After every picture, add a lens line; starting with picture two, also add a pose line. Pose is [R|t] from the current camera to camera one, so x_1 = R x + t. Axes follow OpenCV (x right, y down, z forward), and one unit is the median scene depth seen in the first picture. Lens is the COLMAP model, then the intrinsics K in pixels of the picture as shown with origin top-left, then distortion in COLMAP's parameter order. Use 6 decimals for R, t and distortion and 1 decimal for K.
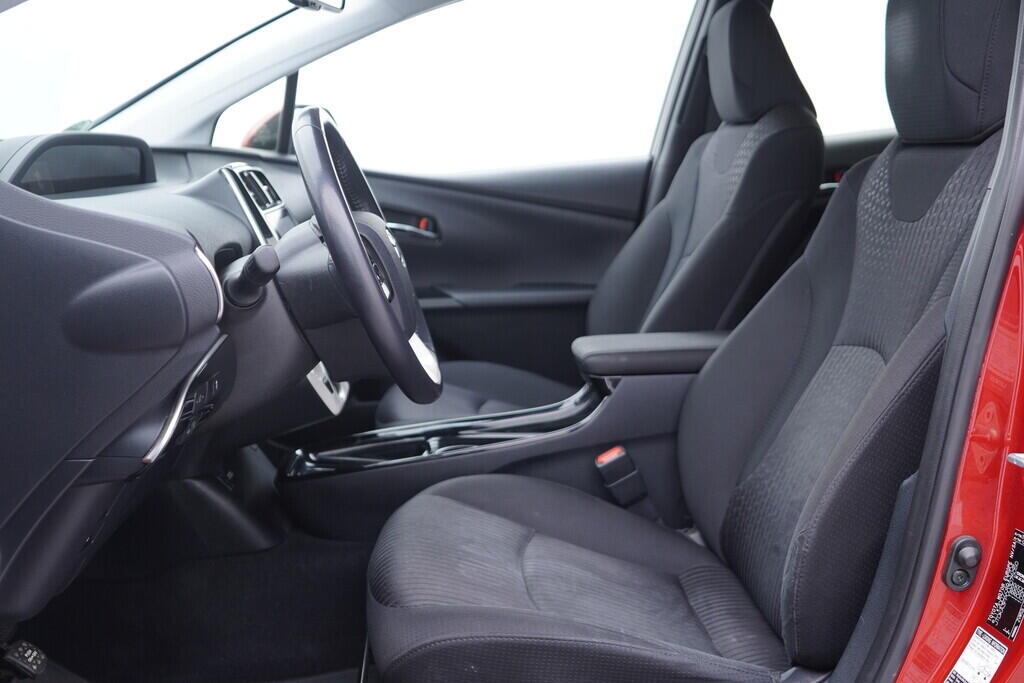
lens RADIAL K [[1066.5, 0, 512.0], [0, 1066.5, 341.5], [0, 0, 1]] dist [-0.000863, -0.013254]
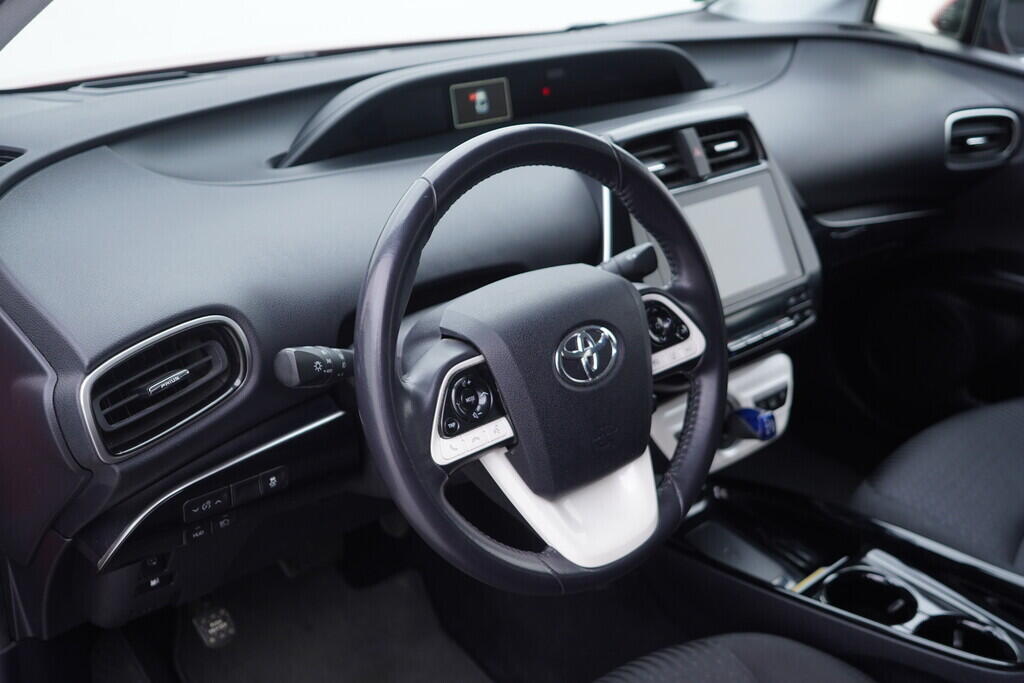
lens RADIAL K [[1075.2, 0, 513.9], [0, 1075.2, 319.3], [0, 0, 1]] dist [0.009510, 0.020932]
pose [[0.614830, 0.323382, -0.719310, 0.190071], [-0.160441, 0.944282, 0.287386, -0.167395], [0.772167, -0.061287, 0.632457, 0.307545]]
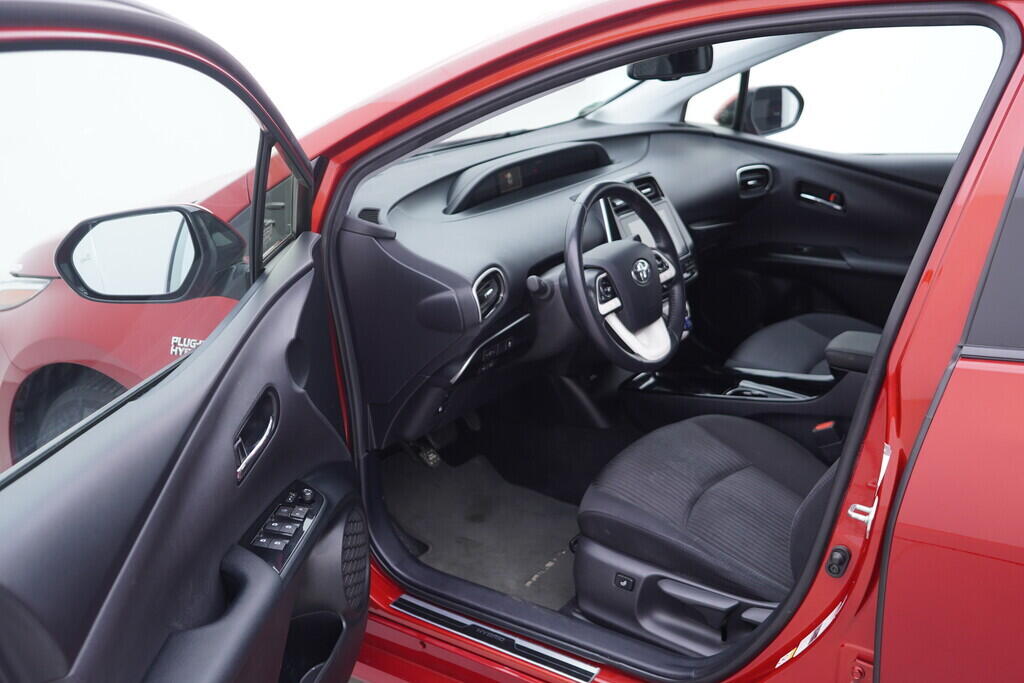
lens RADIAL K [[1066.5, 0, 512.0], [0, 1066.5, 341.5], [0, 0, 1]] dist [-0.000863, -0.013254]
pose [[0.790649, 0.204976, -0.576939, 0.385746], [-0.106568, 0.973984, 0.199995, -0.162906], [0.602924, -0.096643, 0.791924, -0.223355]]
